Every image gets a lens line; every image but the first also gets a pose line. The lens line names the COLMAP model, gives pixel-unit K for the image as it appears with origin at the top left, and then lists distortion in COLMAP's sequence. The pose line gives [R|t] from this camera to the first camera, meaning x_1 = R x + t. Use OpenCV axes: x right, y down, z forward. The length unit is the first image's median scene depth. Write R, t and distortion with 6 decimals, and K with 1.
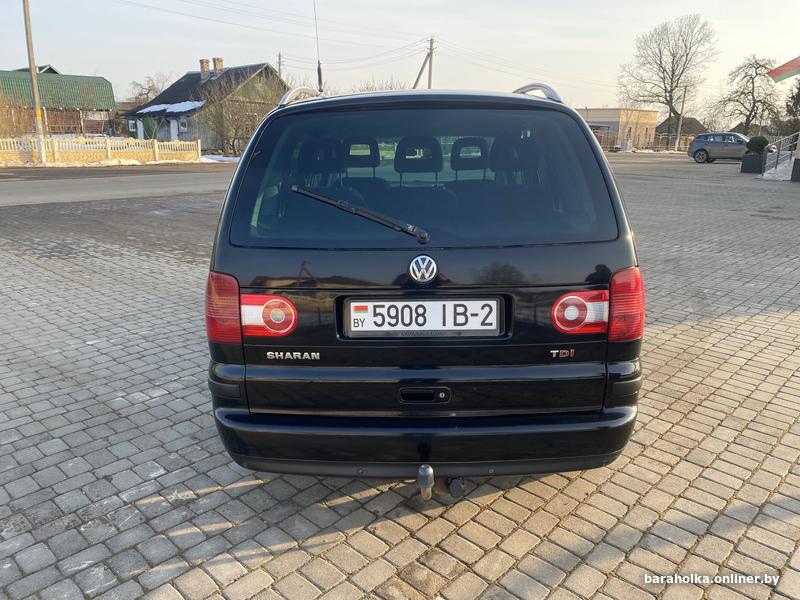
lens RADIAL K [[597.8, 0, 398.2], [0, 597.8, 291.1], [0, 0, 1]] dist [0.004665, 0.002931]
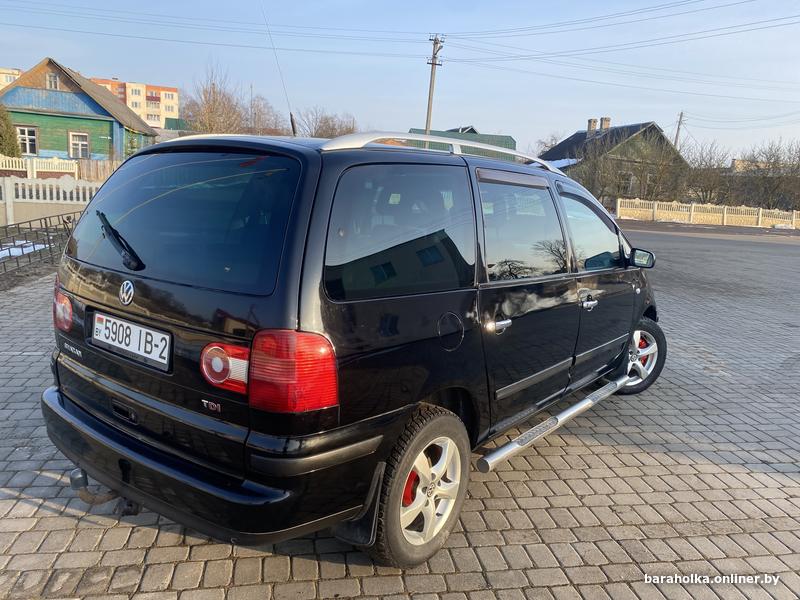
lens RADIAL K [[596.5, 0, 400.0], [0, 596.5, 300.0], [0, 0, 1]] dist [0.001836, -0.001805]
pose [[0.808978, 0.159173, -0.565879, 0.947250], [-0.201601, 0.979385, -0.012722, -0.099541], [0.552189, 0.124373, 0.824390, 0.340449]]
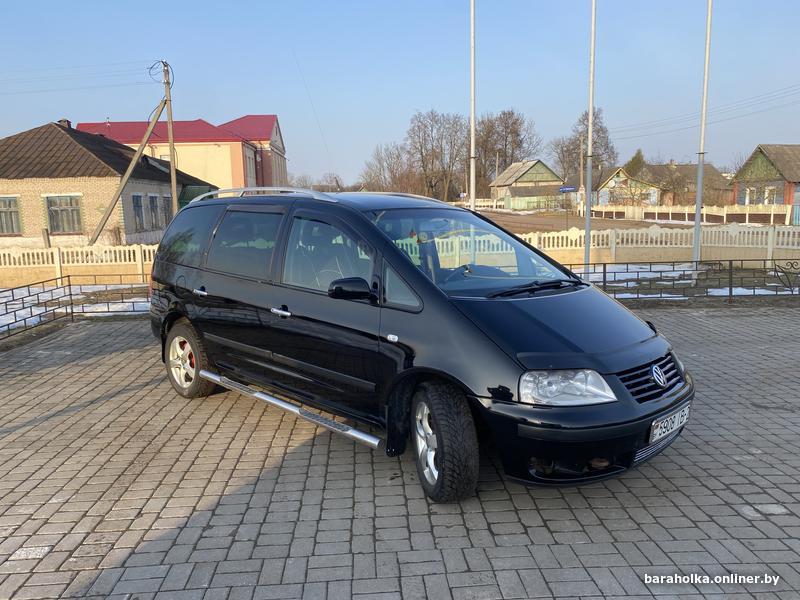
lens RADIAL K [[596.5, 0, 400.0], [0, 596.5, 300.0], [0, 0, 1]] dist [0.001836, -0.001805]
pose [[-0.662014, 0.114387, -0.740711, 1.560448], [-0.172583, 0.938462, 0.299172, -0.855245], [0.729351, 0.325890, -0.601534, 3.249530]]
